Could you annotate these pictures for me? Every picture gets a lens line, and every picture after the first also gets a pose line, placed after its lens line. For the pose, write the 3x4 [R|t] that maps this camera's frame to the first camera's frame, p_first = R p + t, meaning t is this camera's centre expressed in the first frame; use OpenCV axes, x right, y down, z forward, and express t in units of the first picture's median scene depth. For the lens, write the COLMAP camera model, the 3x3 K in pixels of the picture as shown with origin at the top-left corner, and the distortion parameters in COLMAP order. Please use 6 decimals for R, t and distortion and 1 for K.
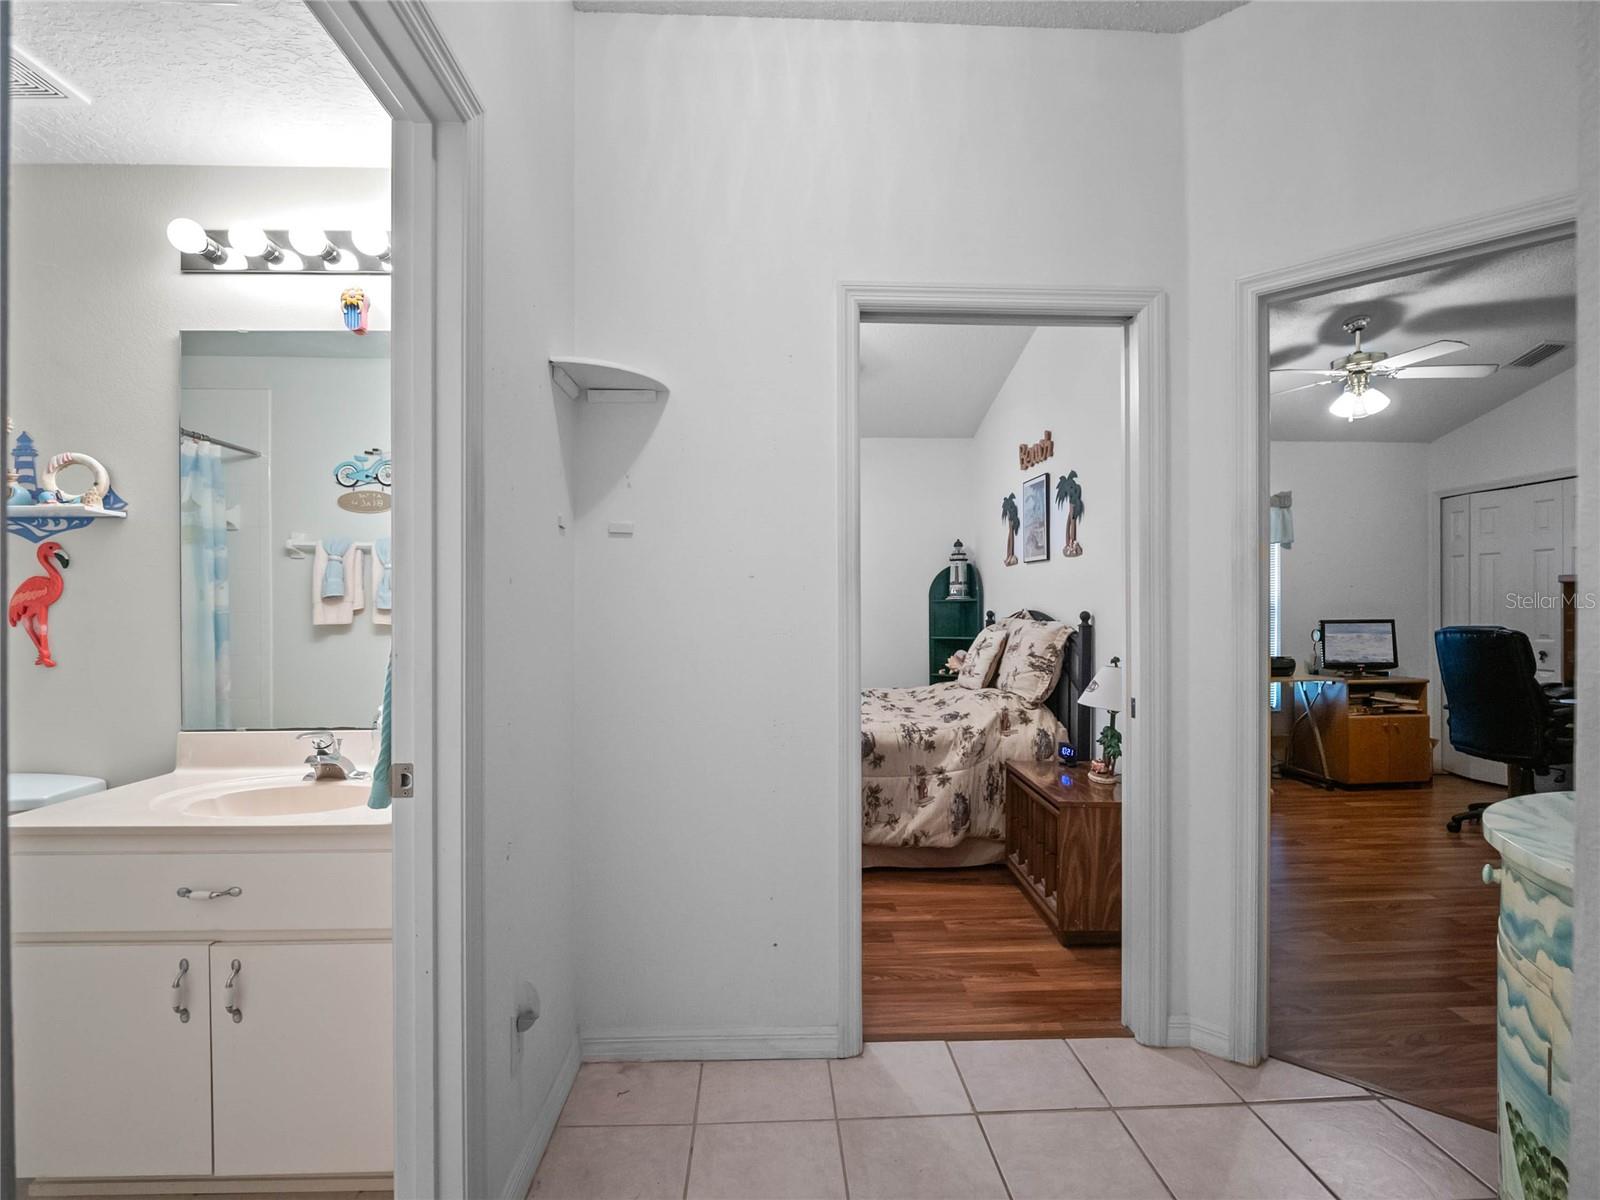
lens RADIAL K [[780.9, 0, 794.7], [0, 780.9, 609.1], [0, 0, 1]] dist [-0.011323, -0.002248]
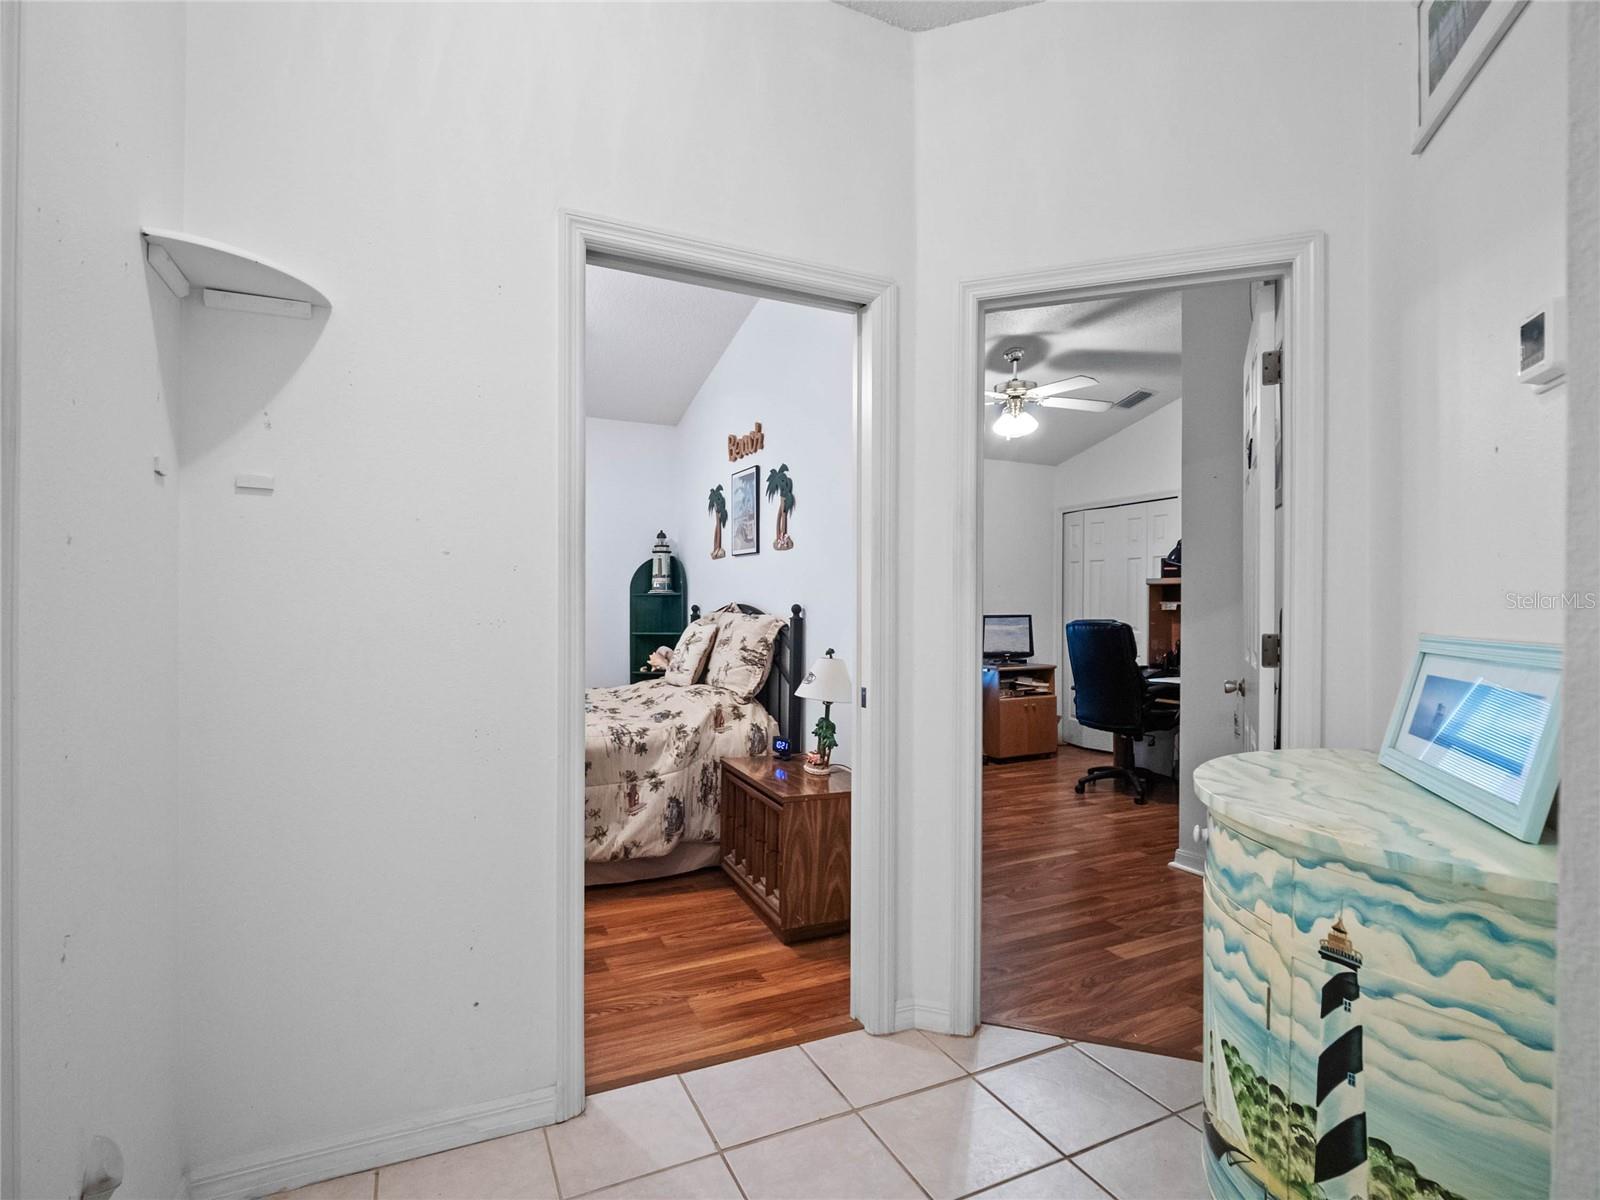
lens RADIAL K [[780.9, 0, 789.3], [0, 780.9, 610.2], [0, 0, 1]] dist [-0.011323, -0.002248]
pose [[0.918694, 0.005248, 0.394935, -0.041995], [-0.005625, 0.999984, -0.000203, 0.013865], [-0.394929, -0.002035, 0.918709, 0.107396]]
